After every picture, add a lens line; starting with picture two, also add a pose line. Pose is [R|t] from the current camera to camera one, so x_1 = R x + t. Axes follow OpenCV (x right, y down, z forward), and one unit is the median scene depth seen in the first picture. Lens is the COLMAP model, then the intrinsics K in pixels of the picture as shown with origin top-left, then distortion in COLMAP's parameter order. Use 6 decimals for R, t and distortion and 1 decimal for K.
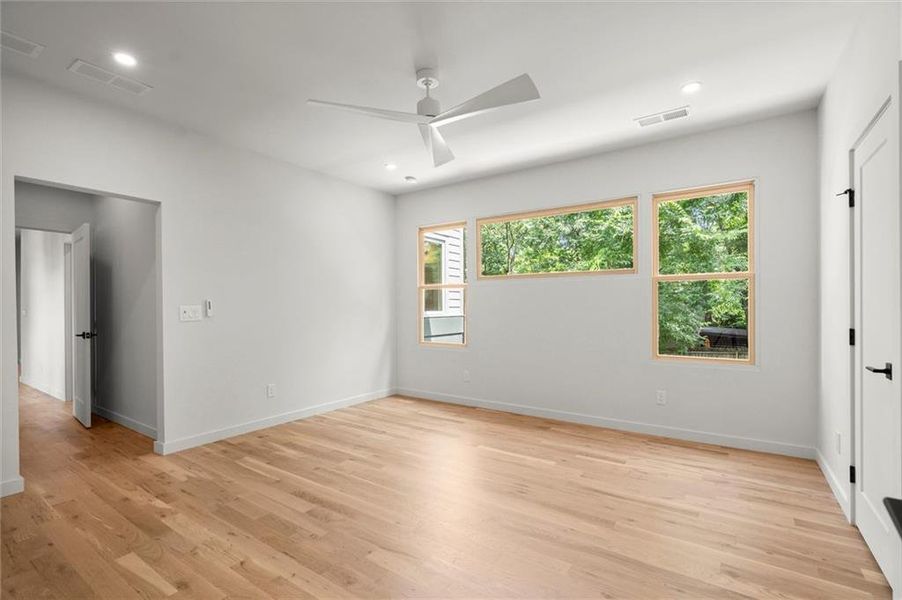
lens RADIAL K [[414.8, 0, 447.0], [0, 414.8, 305.7], [0, 0, 1]] dist [-0.006279, -0.000372]
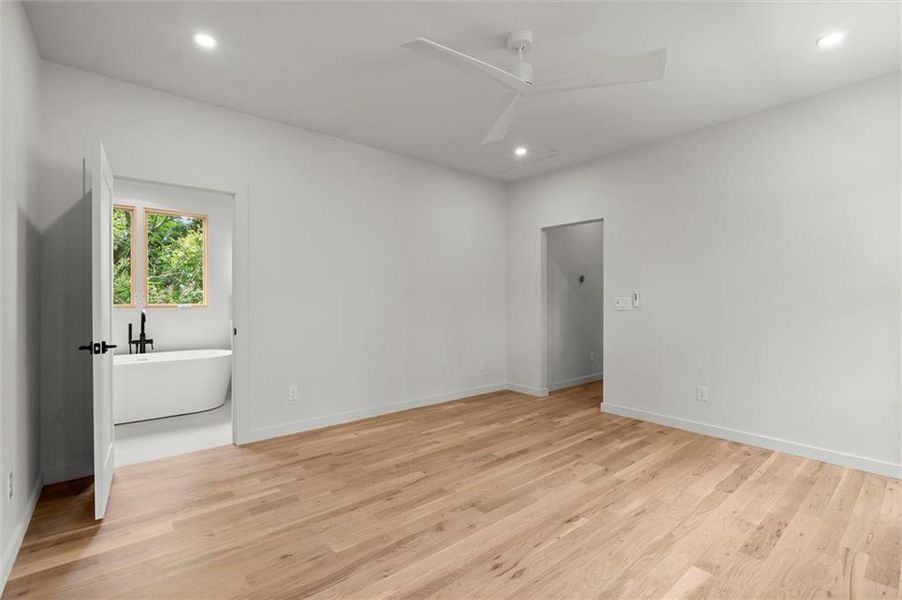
lens RADIAL K [[414.8, 0, 453.7], [0, 414.8, 300.5], [0, 0, 1]] dist [-0.006279, -0.000372]
pose [[-0.274349, 0.006899, -0.961606, 0.698054], [0.001247, 0.999976, 0.006819, 0.002102], [0.961629, 0.000672, -0.274351, 0.911358]]
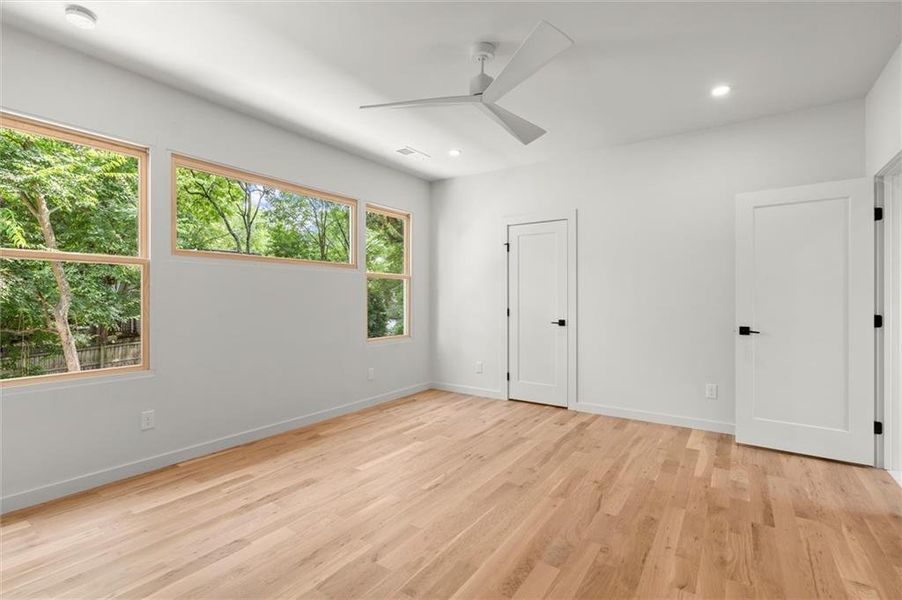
lens RADIAL K [[414.8, 0, 467.1], [0, 414.8, 298.2], [0, 0, 1]] dist [-0.006279, -0.000372]
pose [[-0.024245, 0.002122, 0.999704, -0.803212], [0.000209, 0.999998, -0.002118, 0.004345], [-0.999706, 0.000158, -0.024245, 0.868497]]
